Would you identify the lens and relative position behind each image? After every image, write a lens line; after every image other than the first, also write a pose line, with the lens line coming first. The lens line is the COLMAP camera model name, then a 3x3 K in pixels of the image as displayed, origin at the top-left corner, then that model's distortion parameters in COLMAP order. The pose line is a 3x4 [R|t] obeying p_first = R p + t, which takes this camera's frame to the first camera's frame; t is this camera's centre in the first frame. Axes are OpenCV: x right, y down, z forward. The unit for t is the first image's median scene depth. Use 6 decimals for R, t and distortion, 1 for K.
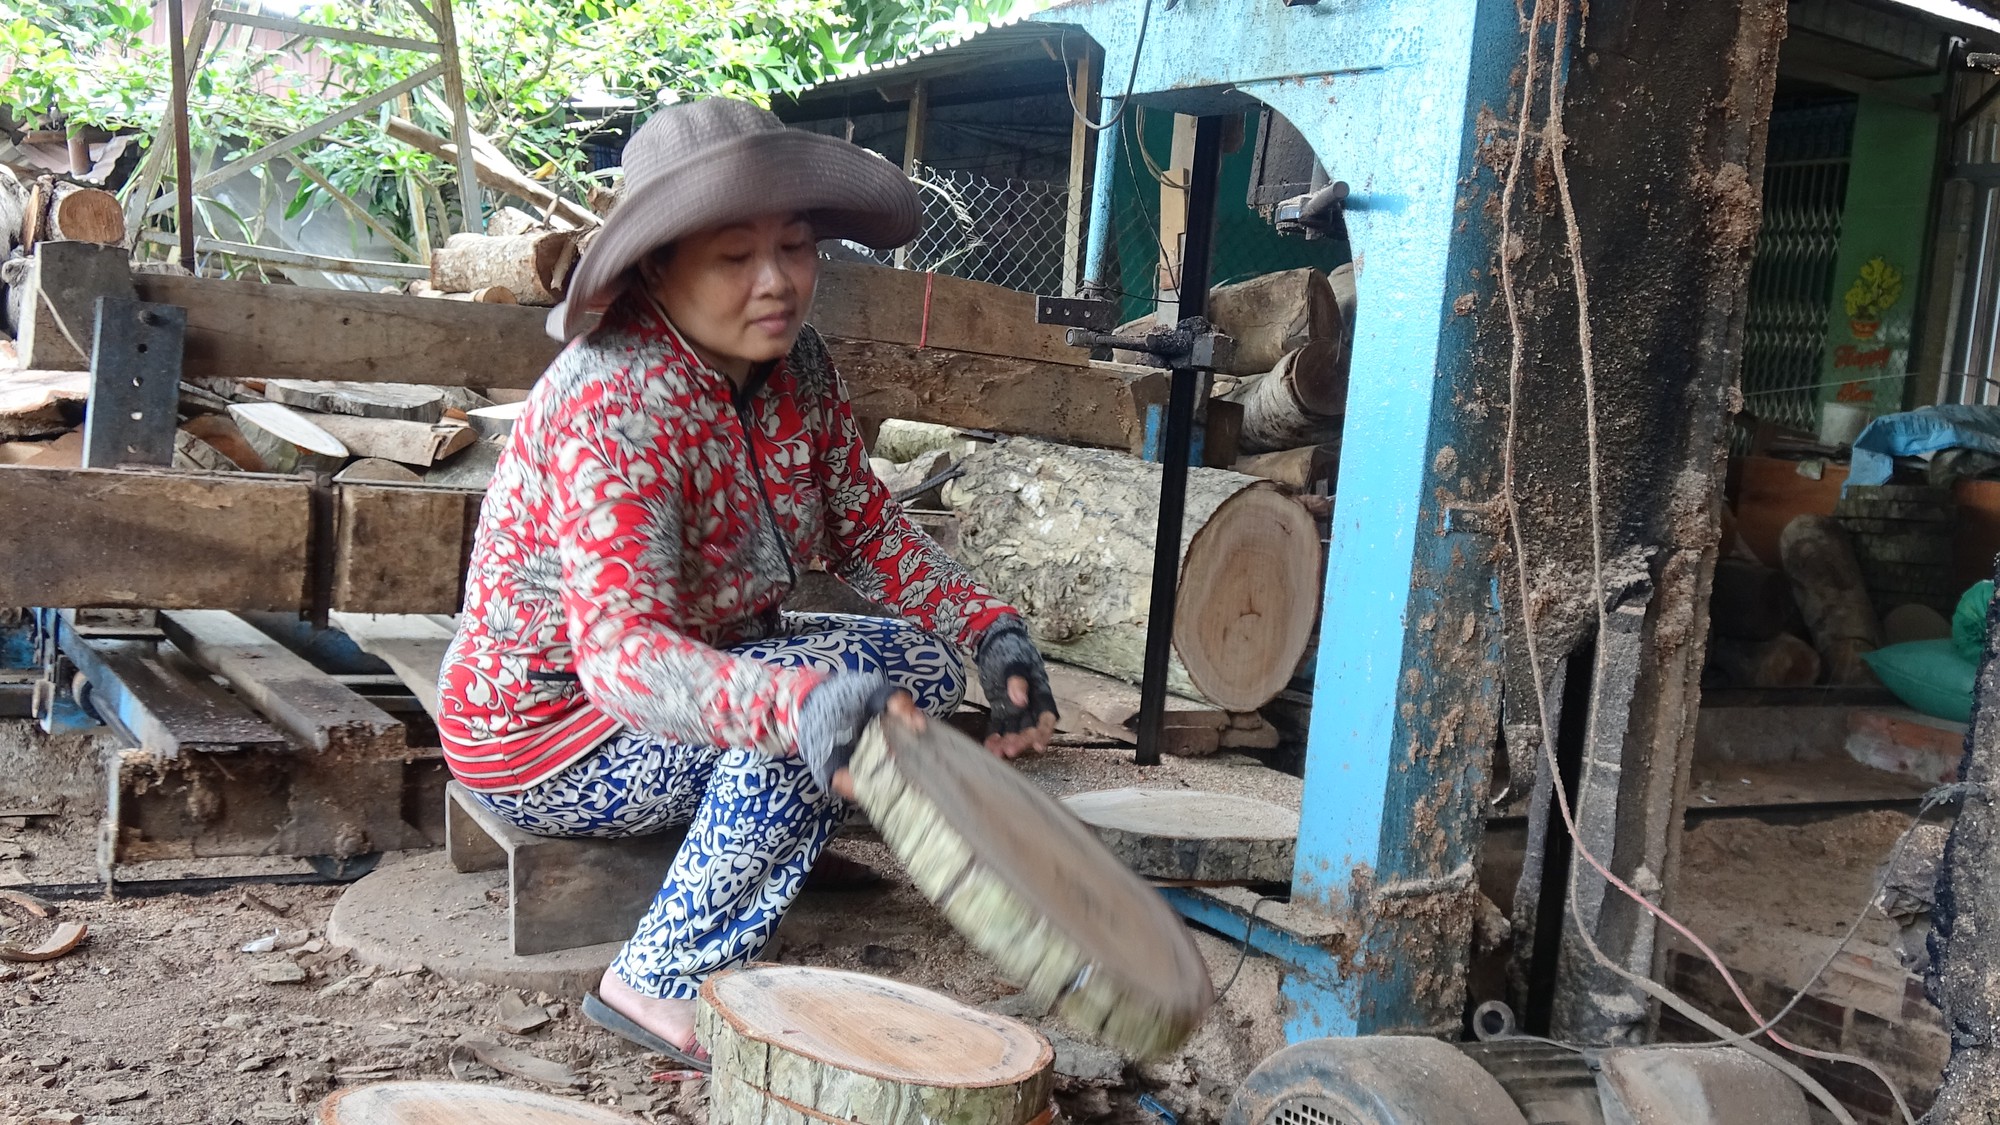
lens RADIAL K [[2049.1, 0, 1000.0], [0, 2049.1, 562.5], [0, 0, 1]] dist [0.019037, 0.006957]
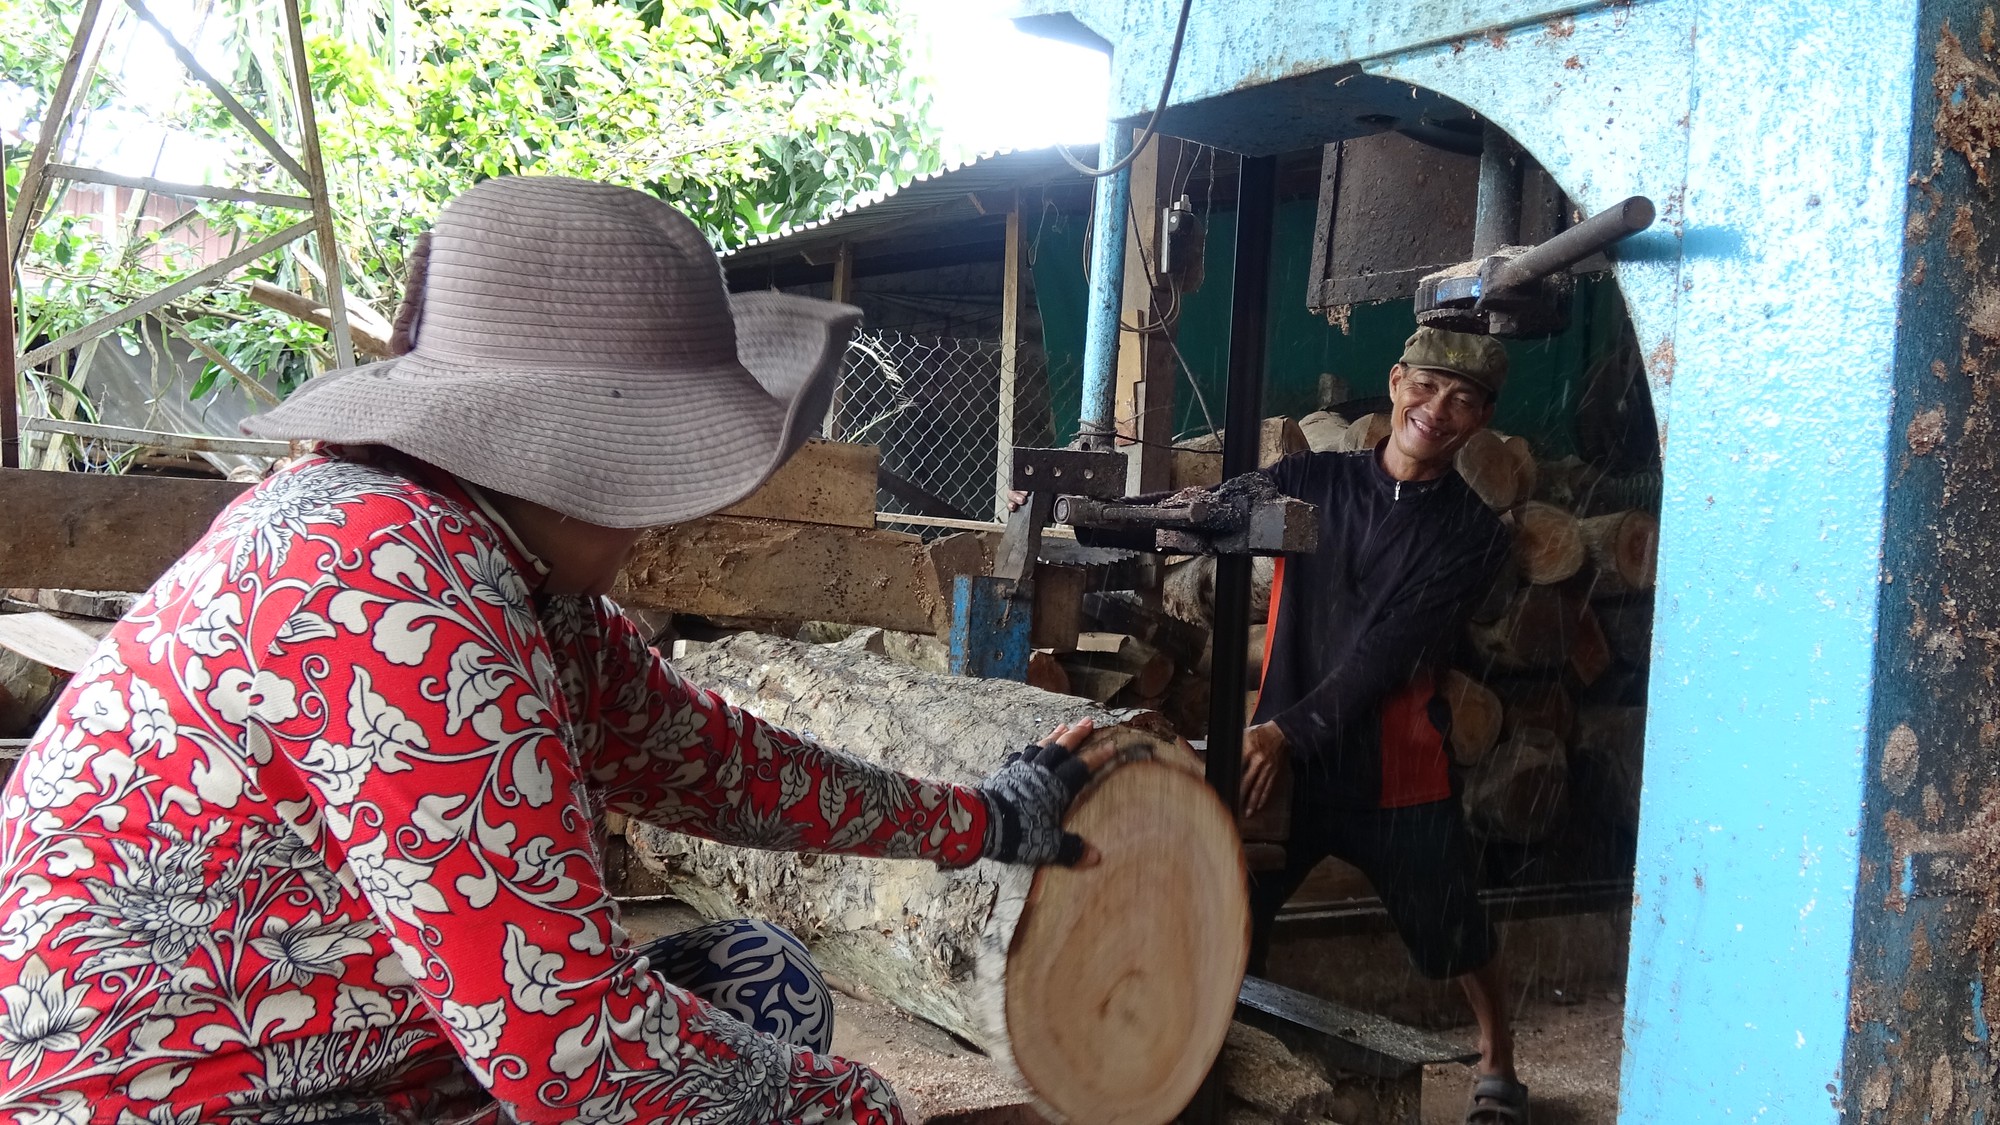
lens RADIAL K [[1680.6, 0, 1000.0], [0, 1680.6, 562.5], [0, 0, 1]] dist [0.002310, 0.001054]
pose [[0.998686, -0.028846, 0.042353, -0.004385], [0.031721, 0.997123, -0.068848, -0.034200], [-0.040245, 0.070101, 0.996728, 0.281403]]
